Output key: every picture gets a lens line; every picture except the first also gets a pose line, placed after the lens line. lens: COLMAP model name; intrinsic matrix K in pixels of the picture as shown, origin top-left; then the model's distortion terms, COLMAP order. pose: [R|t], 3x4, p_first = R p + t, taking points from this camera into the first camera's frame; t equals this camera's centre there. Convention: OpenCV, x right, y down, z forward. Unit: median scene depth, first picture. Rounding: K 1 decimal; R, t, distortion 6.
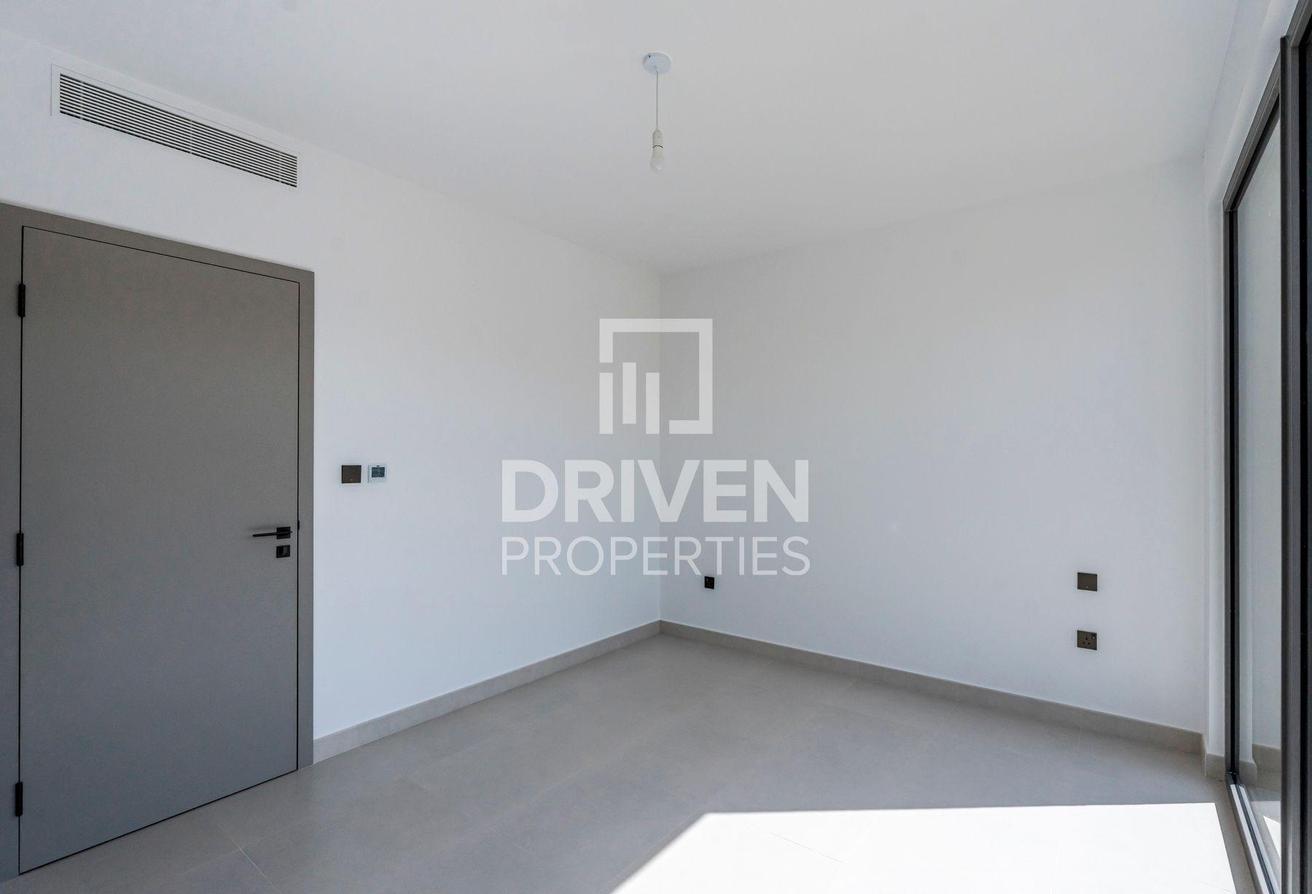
lens RADIAL K [[585.6, 0, 659.1], [0, 585.6, 444.1], [0, 0, 1]] dist [0.001158, -0.000139]
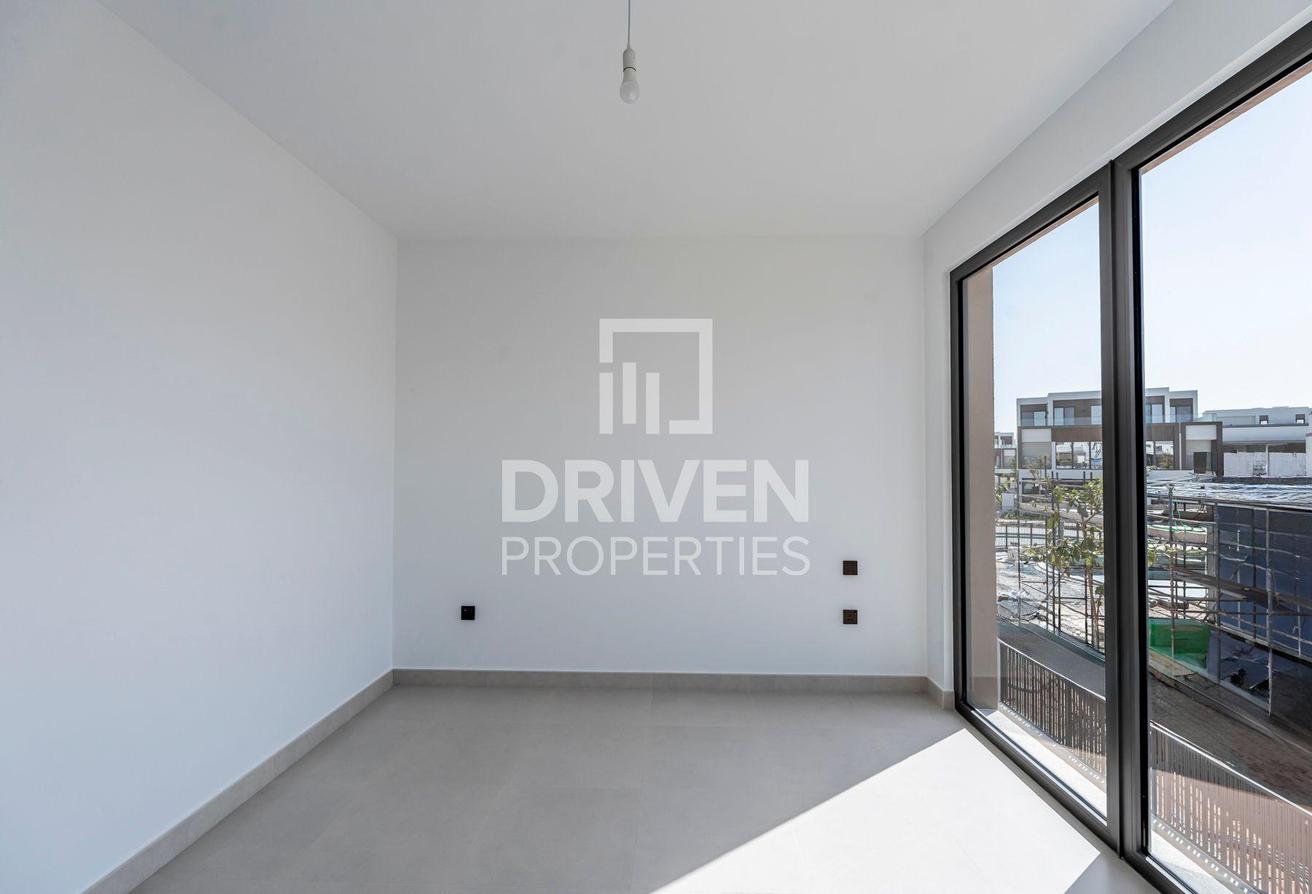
lens RADIAL K [[585.6, 0, 659.1], [0, 585.6, 444.1], [0, 0, 1]] dist [0.001158, -0.000139]
pose [[0.824129, 0.016857, 0.566151, -0.279670], [-0.009673, 0.999830, -0.015689, 0.003159], [-0.566319, 0.007454, 0.824152, 0.232337]]
